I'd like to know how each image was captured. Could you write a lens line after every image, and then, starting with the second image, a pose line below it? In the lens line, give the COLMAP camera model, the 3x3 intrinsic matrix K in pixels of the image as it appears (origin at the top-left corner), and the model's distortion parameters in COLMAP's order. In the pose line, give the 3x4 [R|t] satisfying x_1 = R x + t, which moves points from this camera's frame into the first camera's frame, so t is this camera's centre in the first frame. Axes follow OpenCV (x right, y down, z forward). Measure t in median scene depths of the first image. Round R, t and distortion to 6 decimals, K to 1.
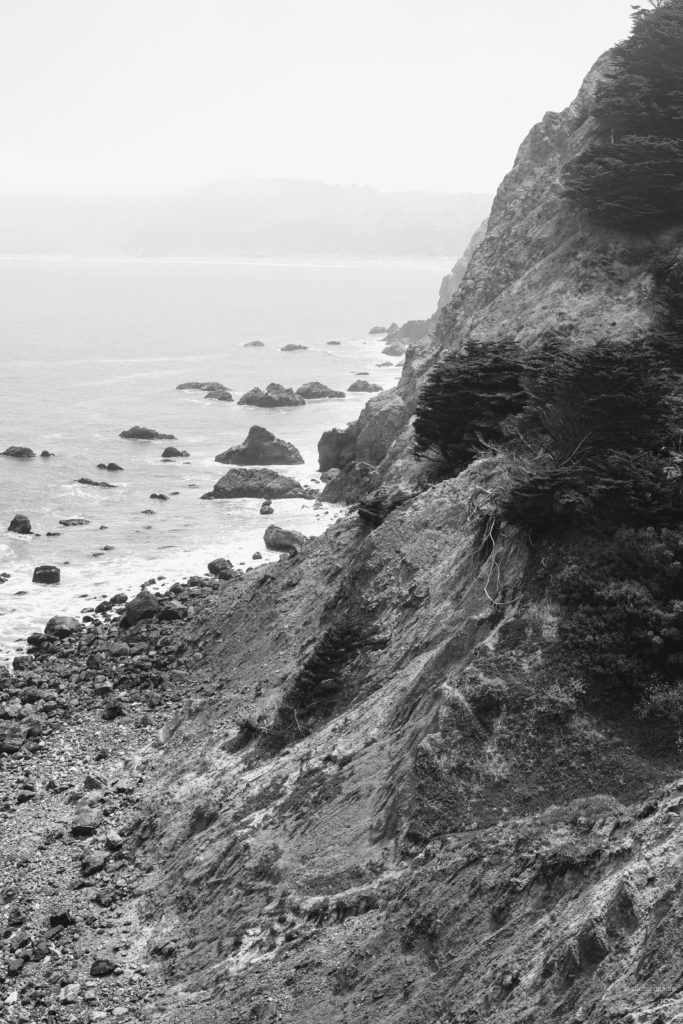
lens RADIAL K [[1411.4, 0, 341.1], [0, 1411.4, 513.1], [0, 0, 1]] dist [0.004507, 0.000000]
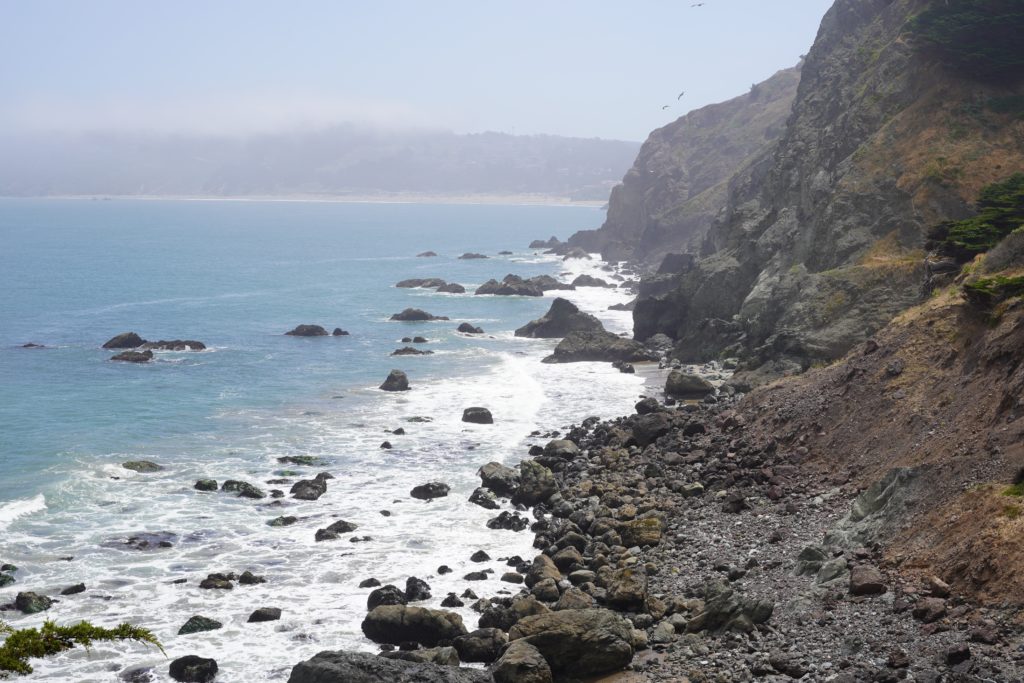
lens RADIAL K [[1408.4, 0, 513.7], [0, 1408.4, 340.2], [0, 0, 1]] dist [0.011846, 0.000000]
pose [[0.995955, -0.014607, 0.088663, -0.229713], [0.022009, 0.996299, -0.083087, 0.061846], [-0.087121, 0.084702, 0.992590, 0.037908]]
